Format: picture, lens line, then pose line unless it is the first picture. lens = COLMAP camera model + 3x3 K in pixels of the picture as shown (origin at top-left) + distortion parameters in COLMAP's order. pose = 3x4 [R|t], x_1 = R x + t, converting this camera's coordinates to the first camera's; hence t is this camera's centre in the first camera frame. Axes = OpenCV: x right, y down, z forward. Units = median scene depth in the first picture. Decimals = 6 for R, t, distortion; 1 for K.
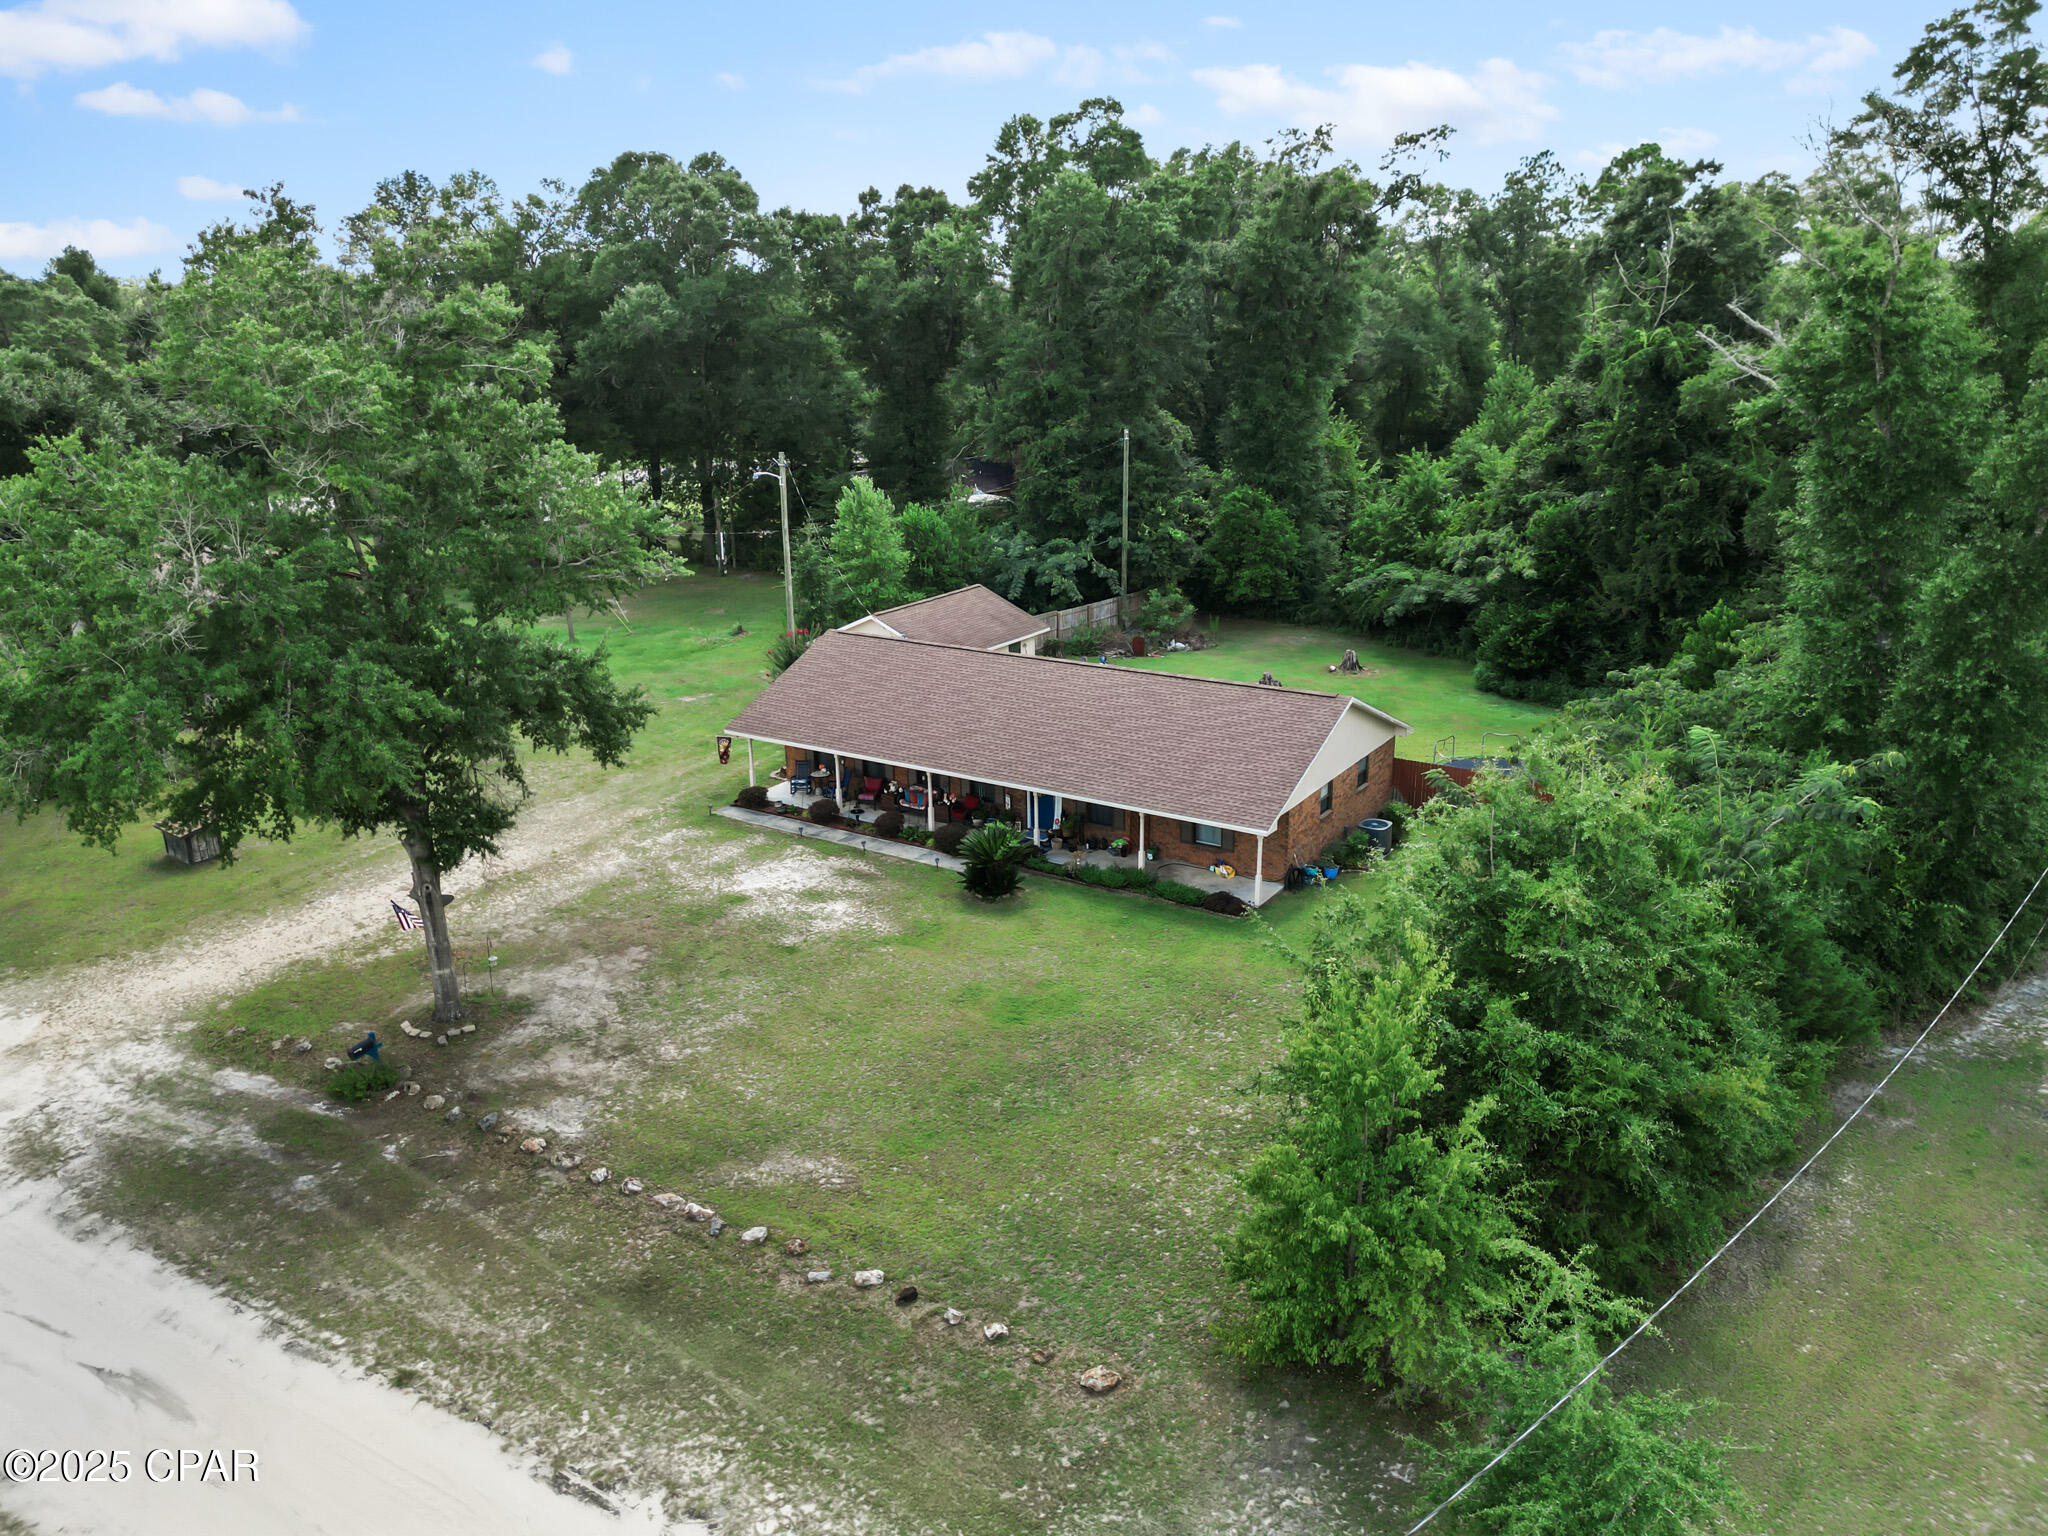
lens RADIAL K [[1440.0, 0, 1024.0], [0, 1440.0, 768.0], [0, 0, 1]] dist [0.065620, -0.052976]
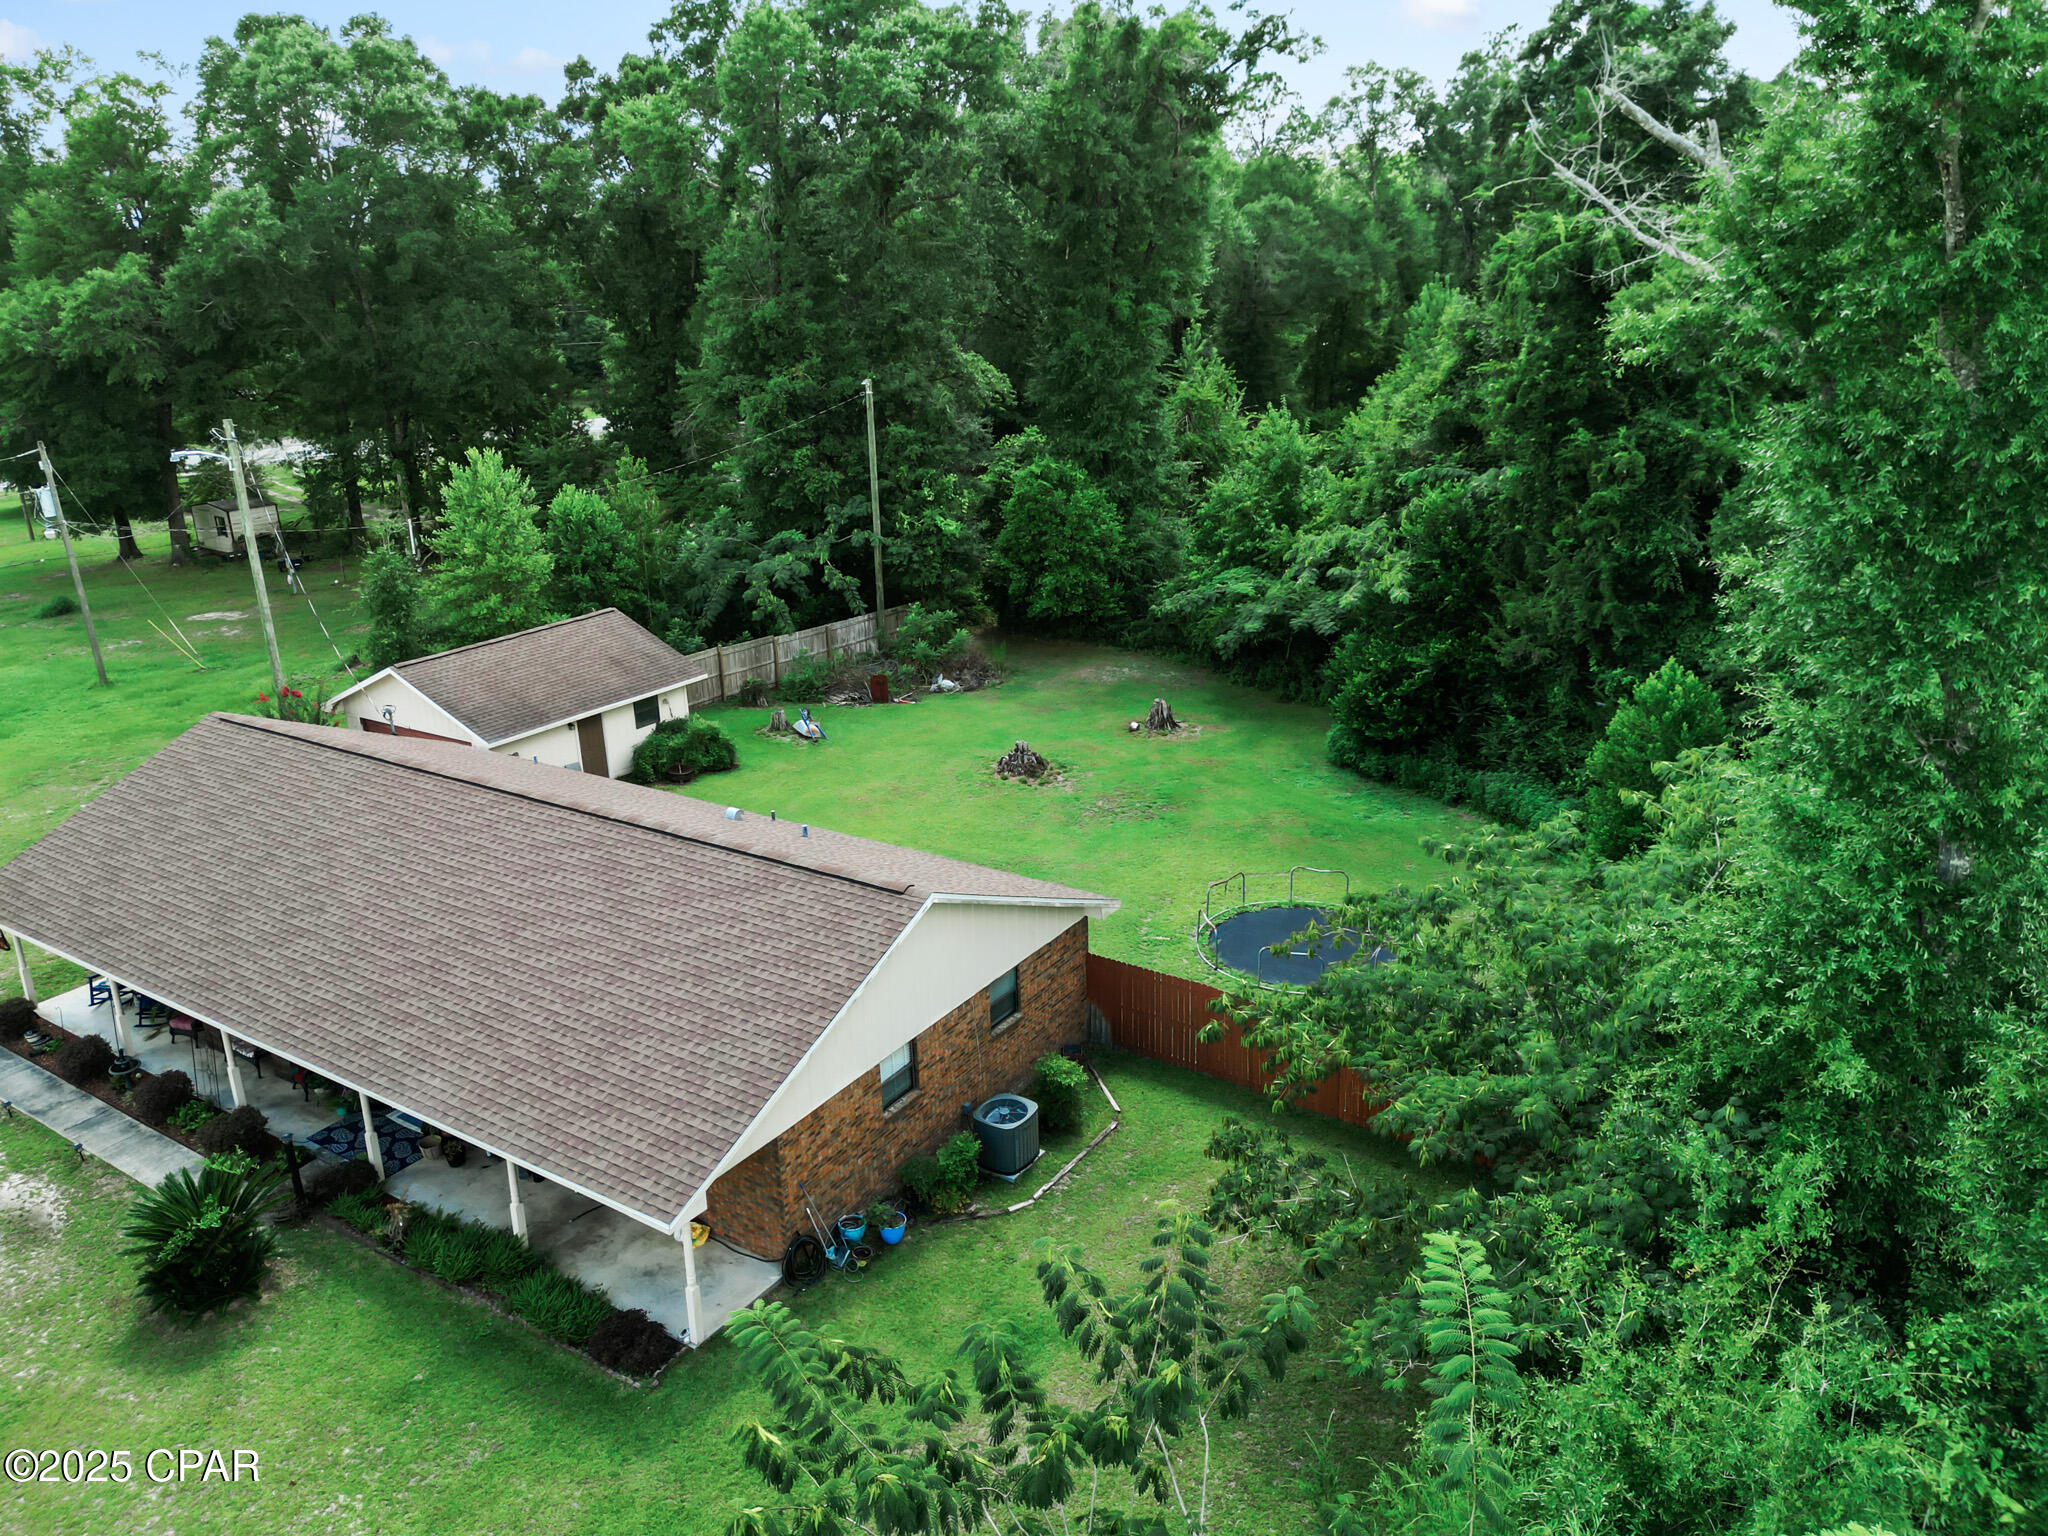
lens RADIAL K [[1461.6, 0, 1024.0], [0, 1461.6, 768.0], [0, 0, 1]] dist [0.058904, -0.056998]
pose [[0.999875, -0.007617, -0.013840, 0.171203], [0.008022, 0.999535, 0.029418, -0.070172], [0.013610, -0.029525, 0.999471, 0.300690]]
